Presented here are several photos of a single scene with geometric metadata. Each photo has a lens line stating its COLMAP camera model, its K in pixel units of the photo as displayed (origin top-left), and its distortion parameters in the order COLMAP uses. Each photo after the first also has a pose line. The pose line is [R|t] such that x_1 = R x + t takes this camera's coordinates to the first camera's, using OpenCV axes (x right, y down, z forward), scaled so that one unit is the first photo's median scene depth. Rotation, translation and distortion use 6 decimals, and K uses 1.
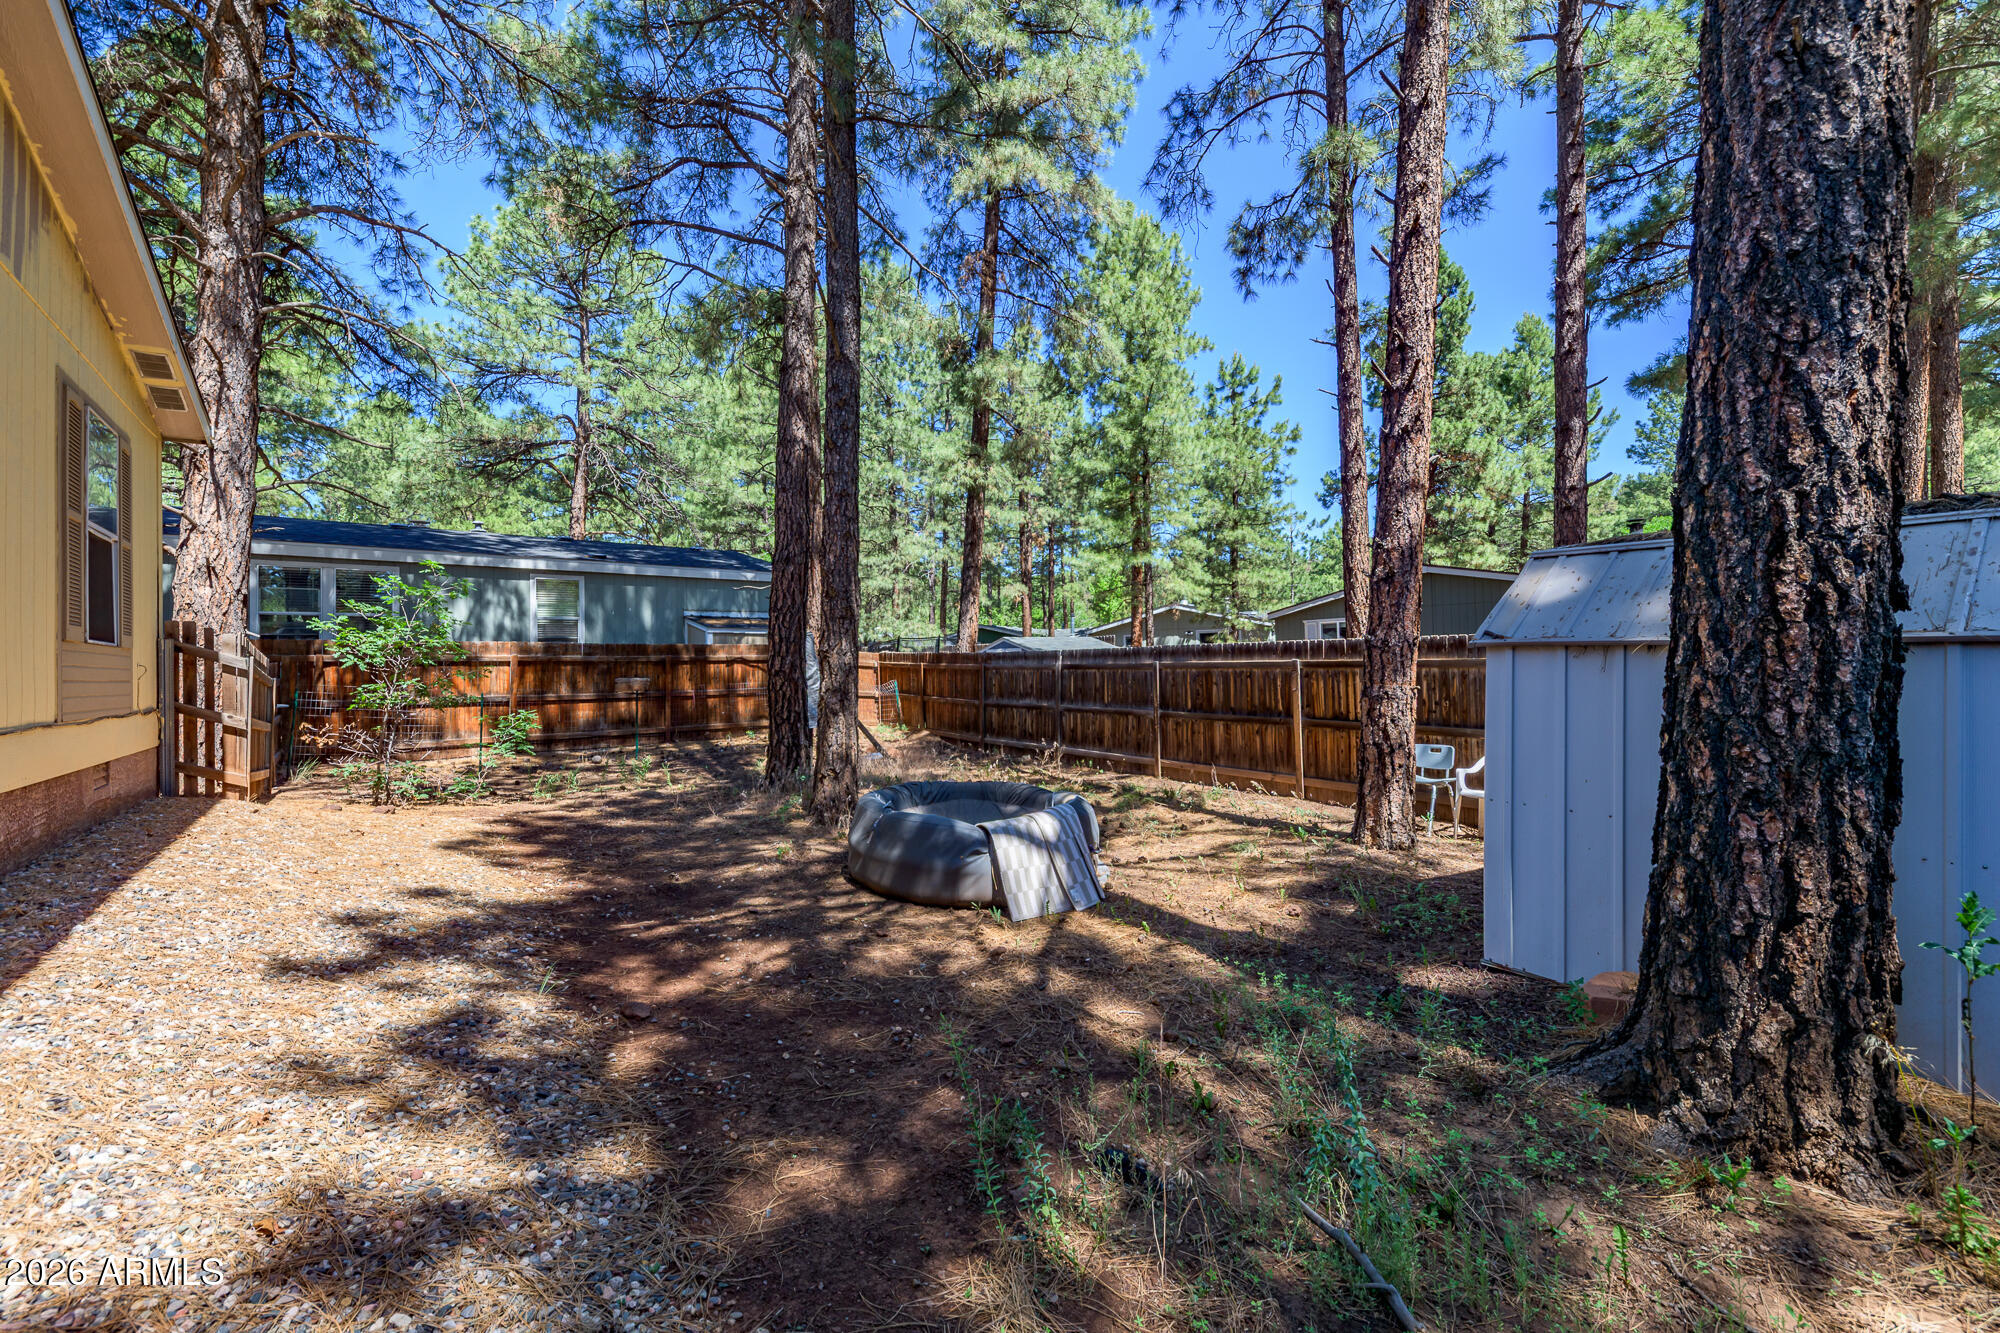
lens RADIAL K [[751.0, 0, 1005.1], [0, 751.0, 668.0], [0, 0, 1]] dist [0.010299, -0.000766]
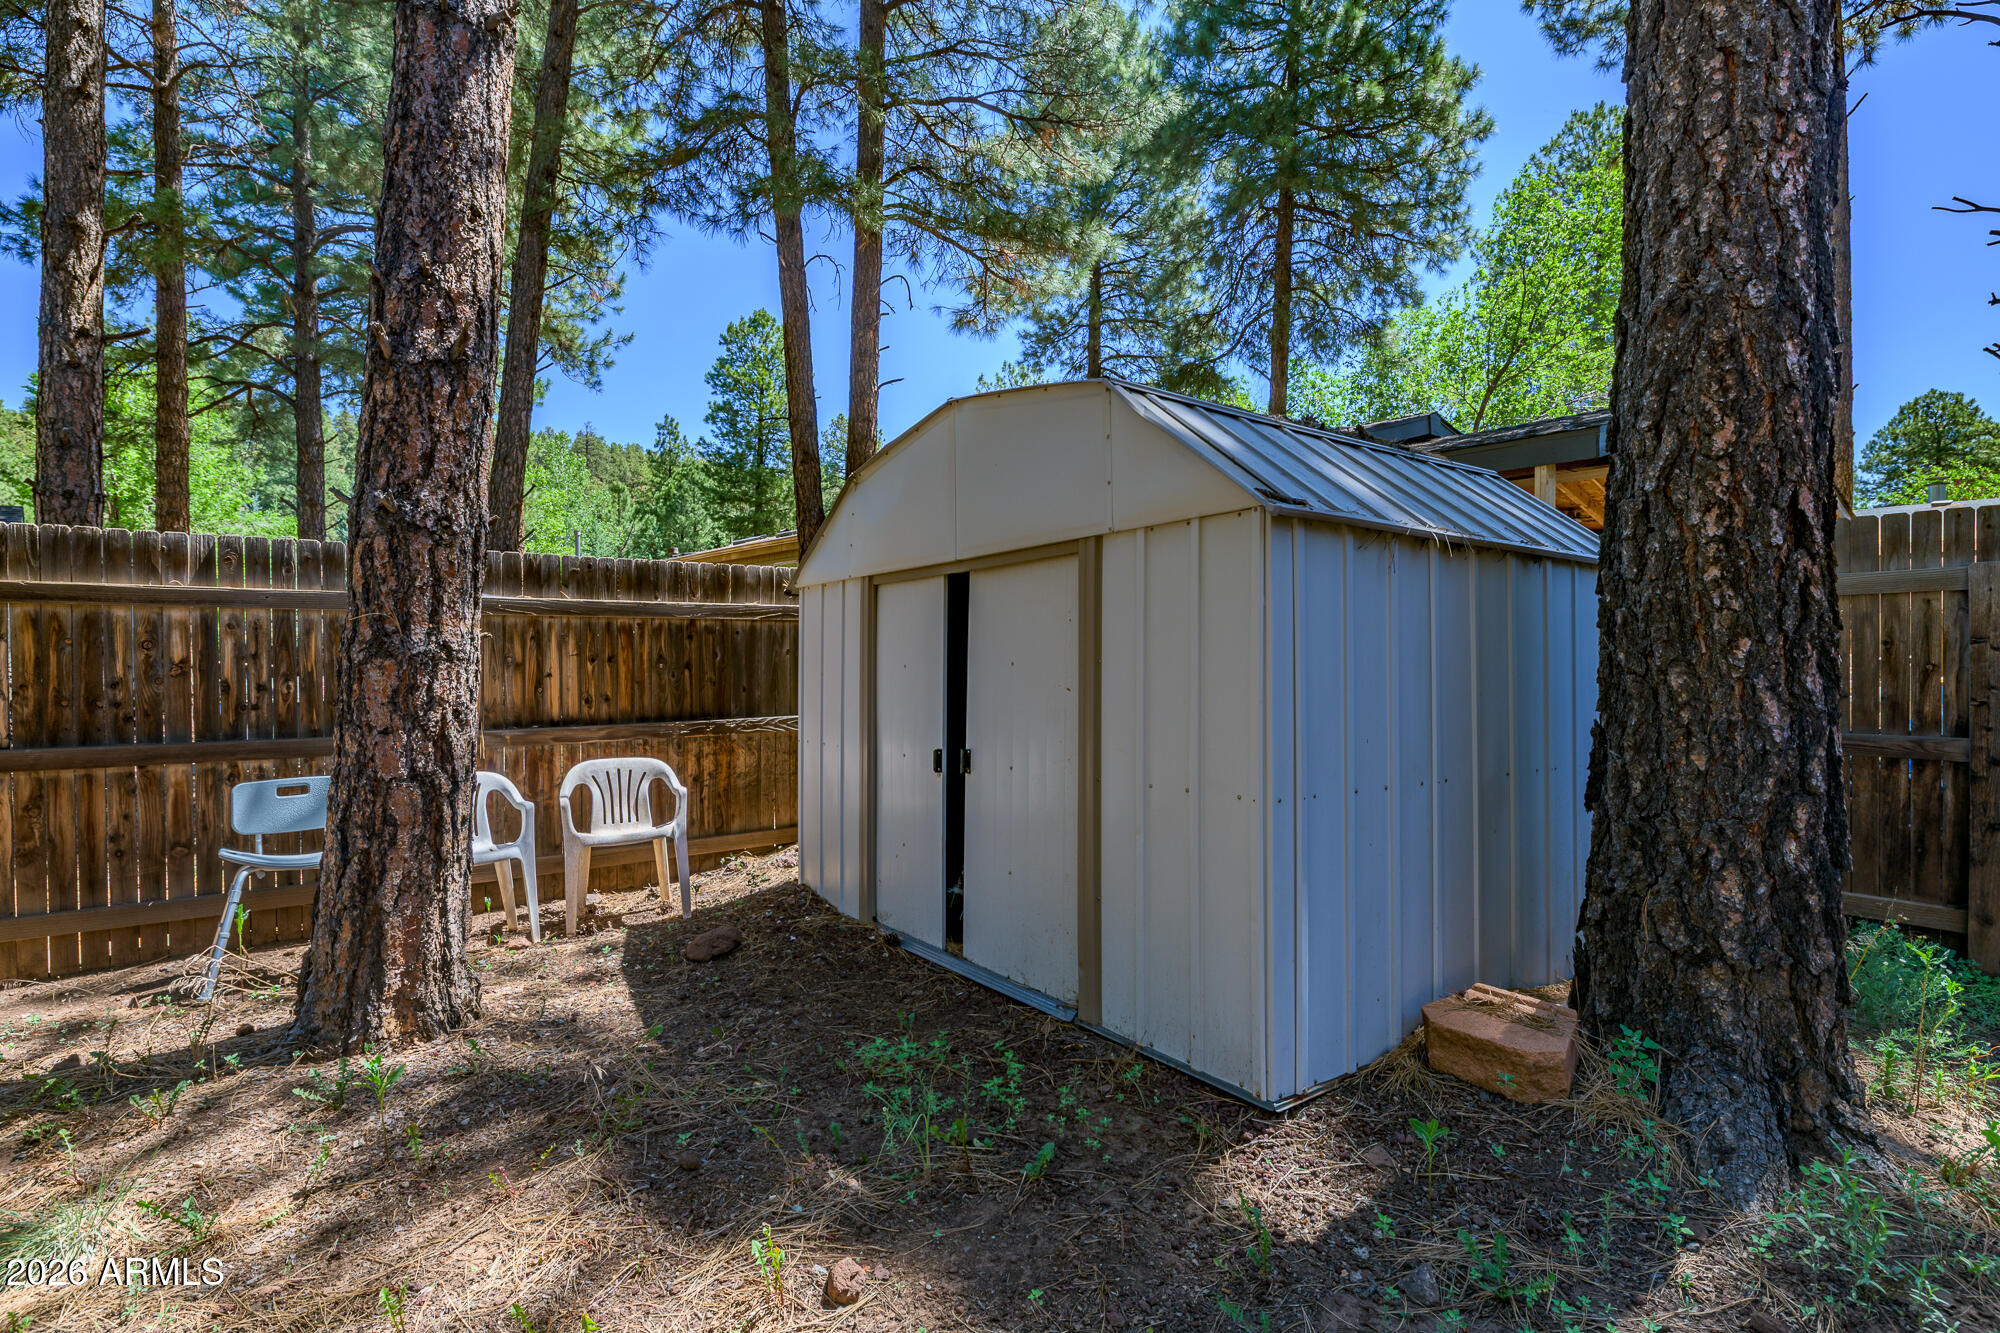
lens RADIAL K [[951.2, 0, 1000.6], [0, 951.2, 665.5], [0, 0, 1]] dist [0.005235, 0.000353]
pose [[-0.041604, 0.002319, 0.999131, -0.019099], [0.004545, 0.999987, -0.002132, 0.045777], [-0.999124, 0.004452, -0.041614, 0.718457]]
